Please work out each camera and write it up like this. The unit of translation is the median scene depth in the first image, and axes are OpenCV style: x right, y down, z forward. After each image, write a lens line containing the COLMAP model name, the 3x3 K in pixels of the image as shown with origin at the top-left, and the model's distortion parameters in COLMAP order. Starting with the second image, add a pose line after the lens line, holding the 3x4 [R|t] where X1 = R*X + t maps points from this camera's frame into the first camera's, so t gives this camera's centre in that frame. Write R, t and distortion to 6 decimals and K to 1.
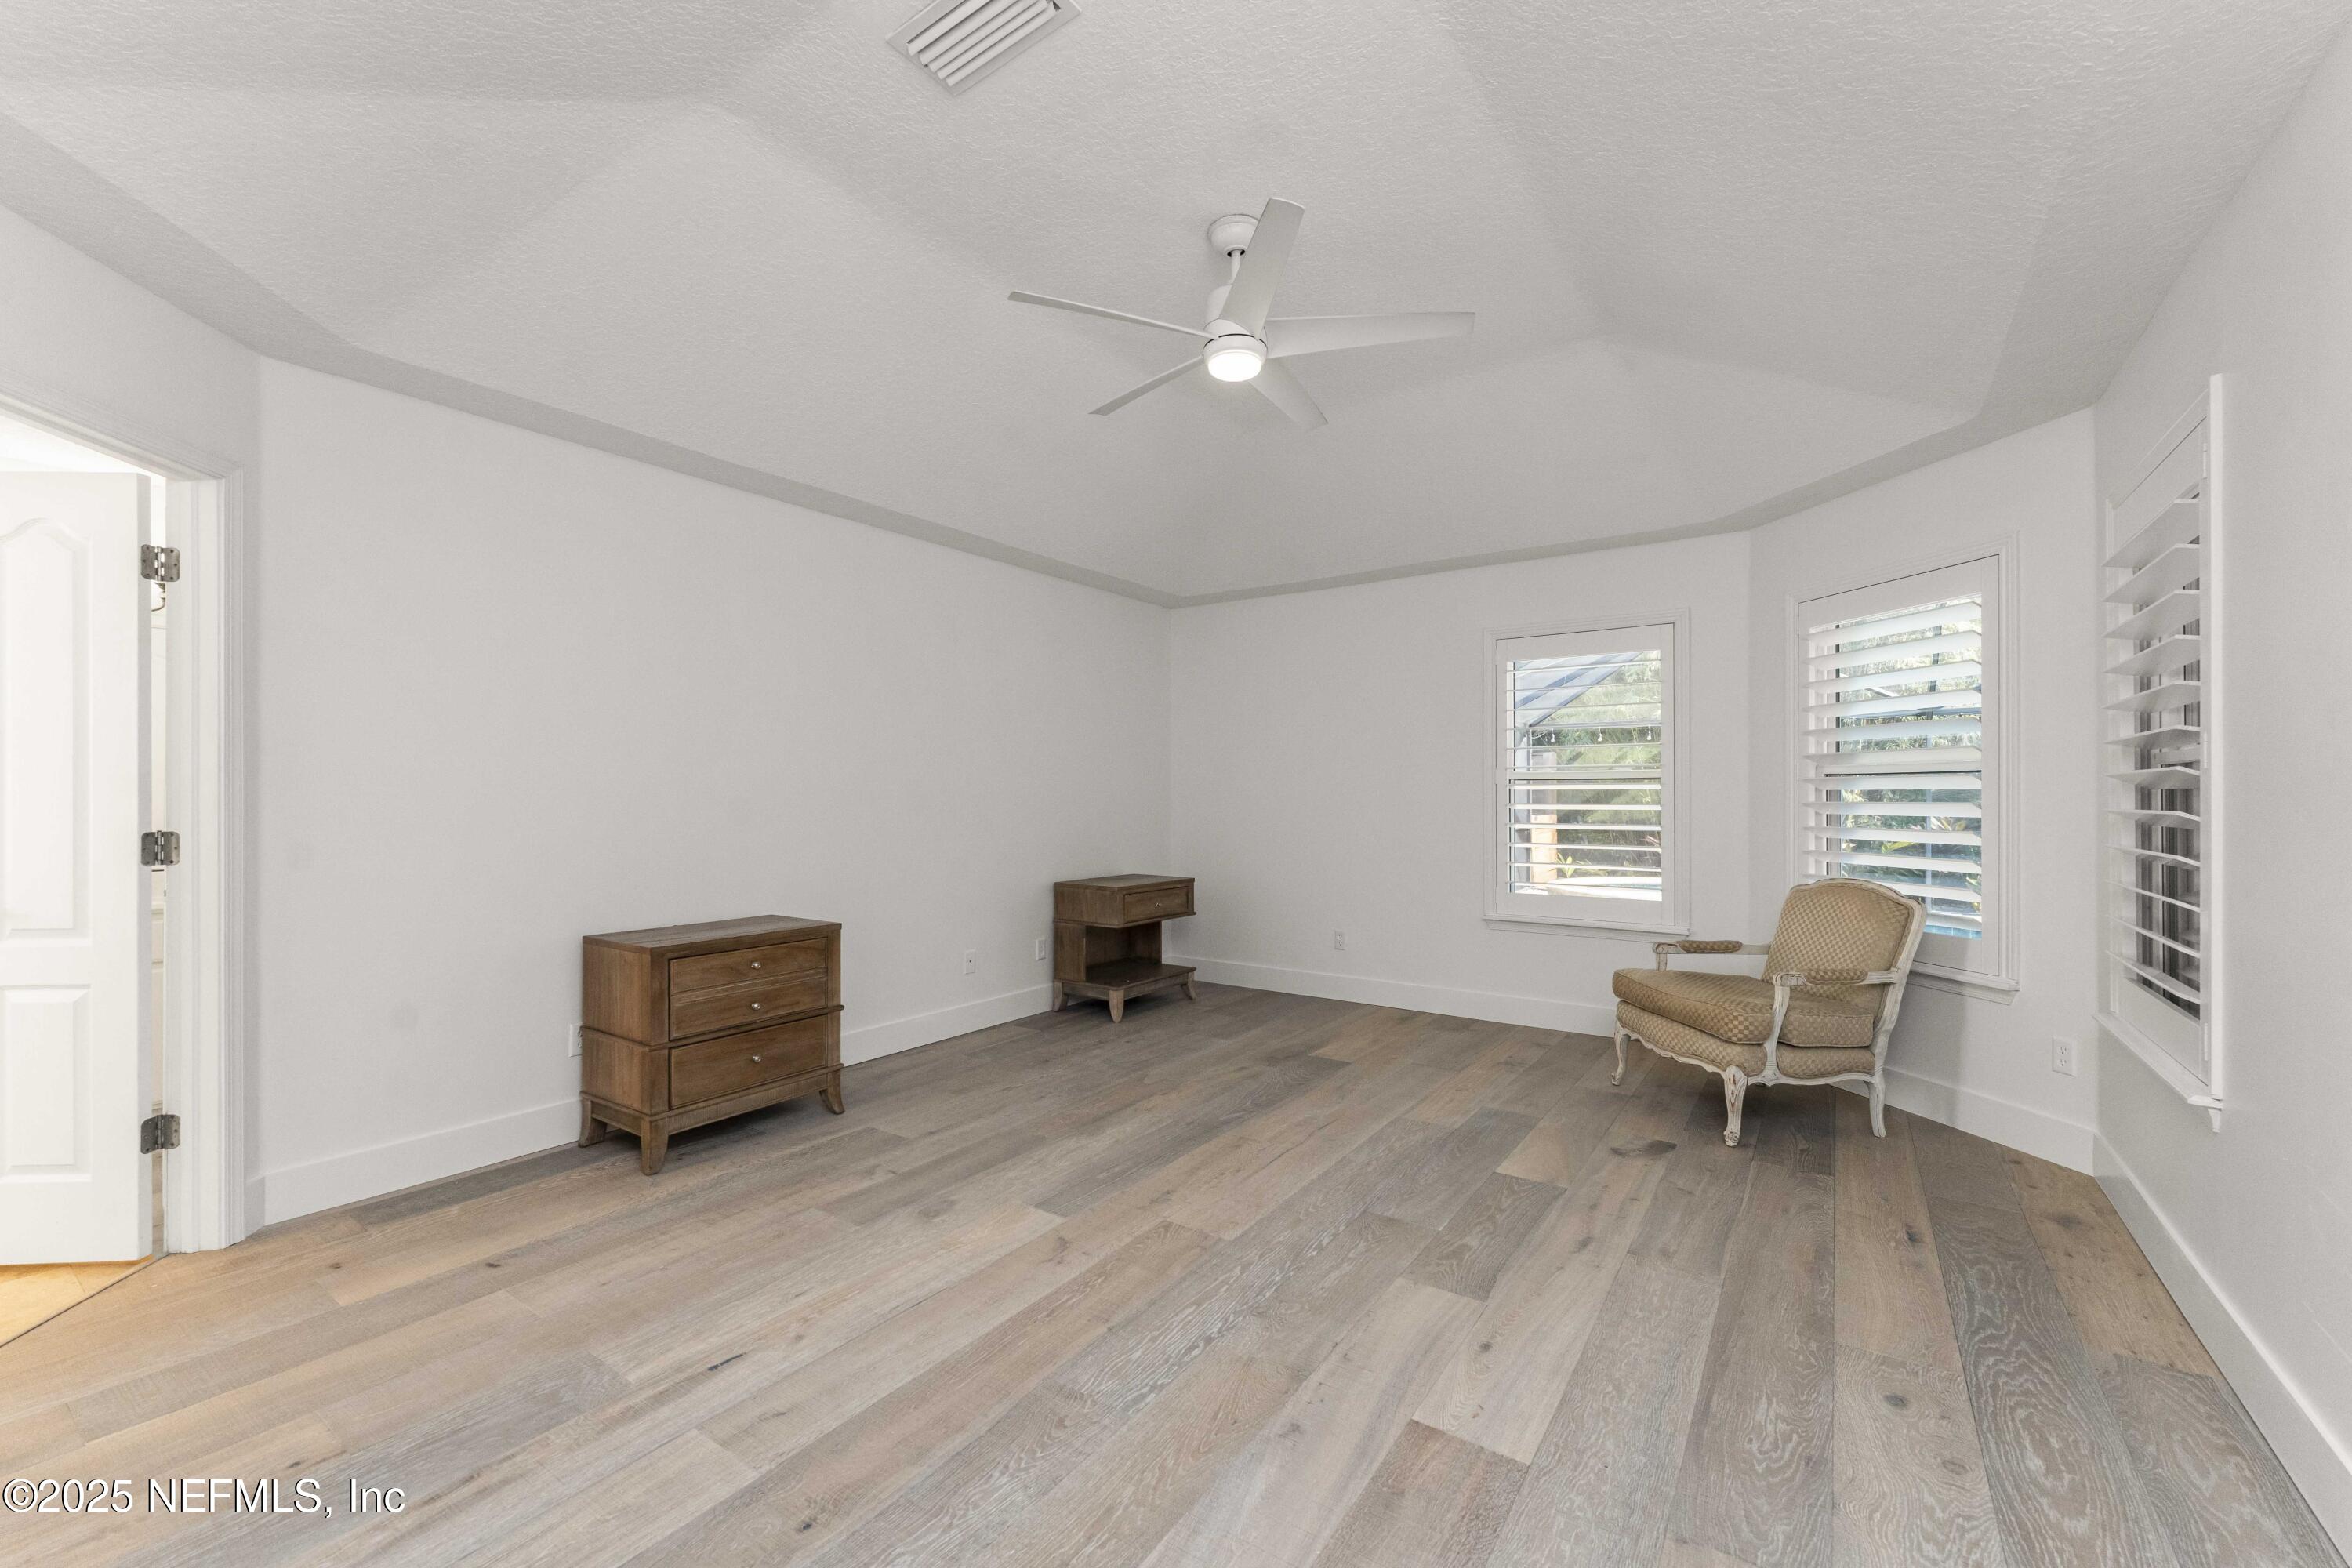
lens RADIAL K [[953.3, 0, 1156.1], [0, 953.3, 793.0], [0, 0, 1]] dist [-0.001757, -0.000672]
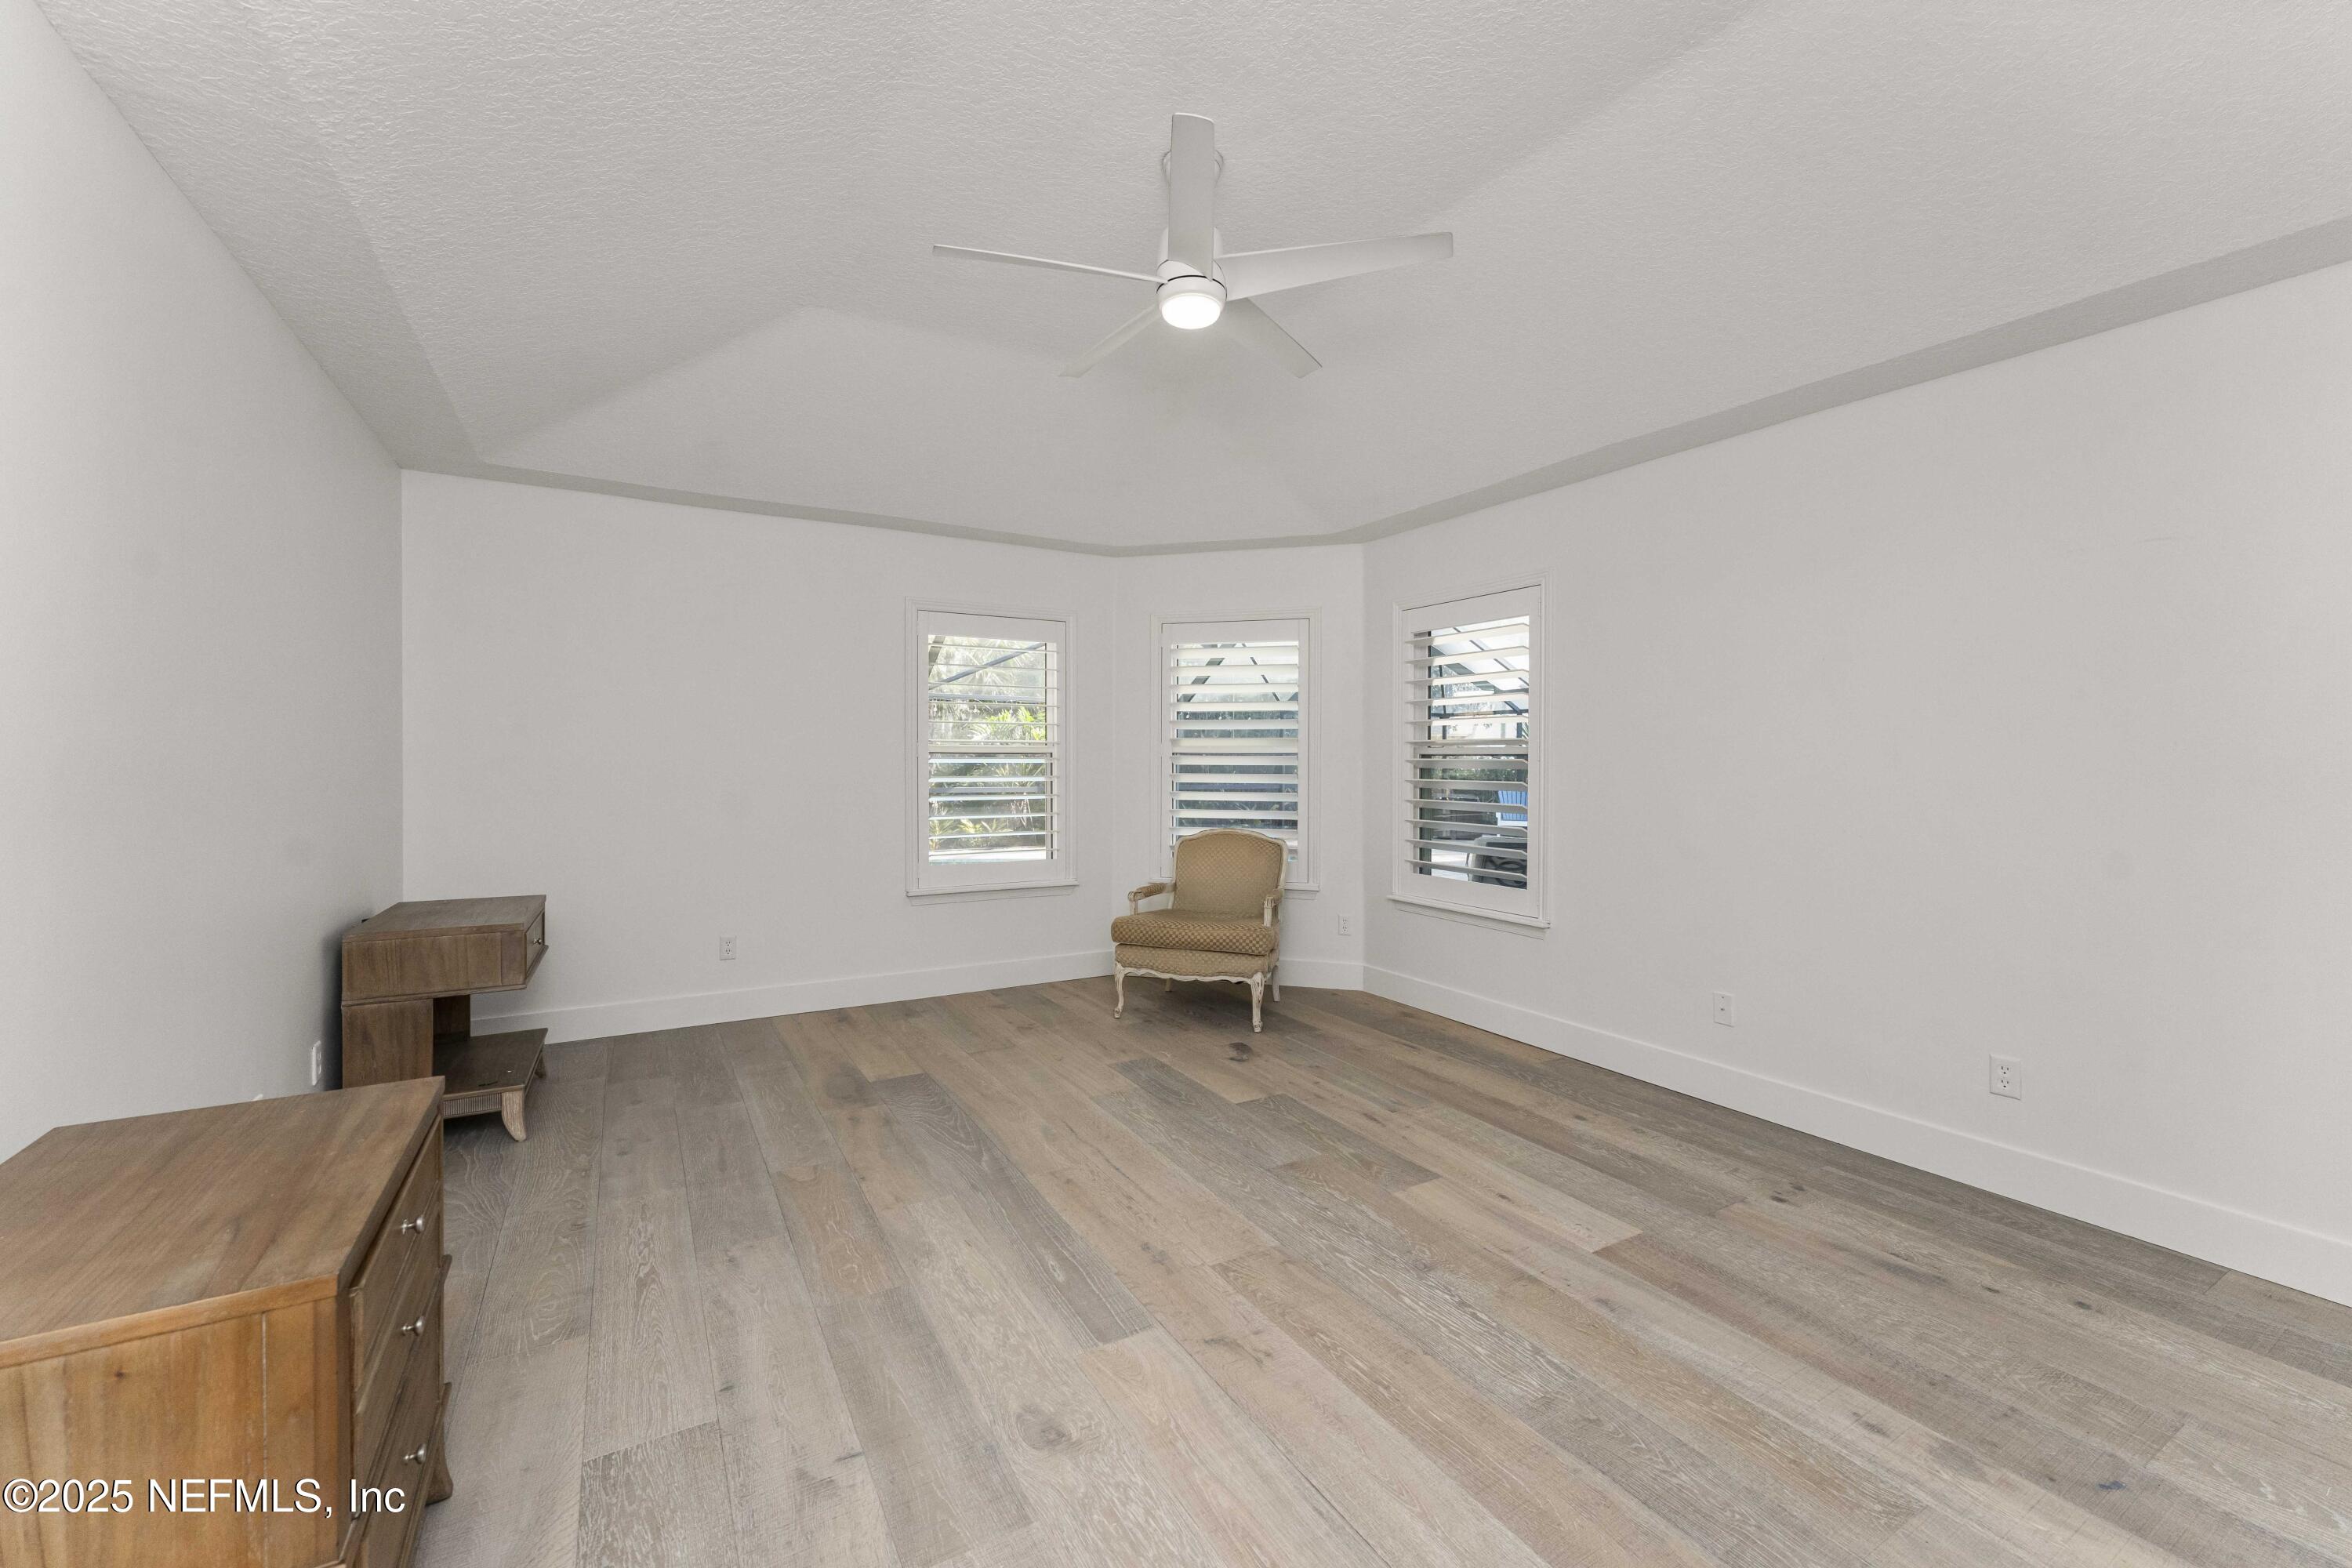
lens RADIAL K [[953.3, 0, 1160.2], [0, 953.3, 761.8], [0, 0, 1]] dist [-0.001757, -0.000672]
pose [[0.414892, -0.002630, 0.909867, -0.667490], [-0.005435, 0.999971, 0.005369, -0.018353], [-0.909854, -0.007172, 0.414866, 0.560515]]
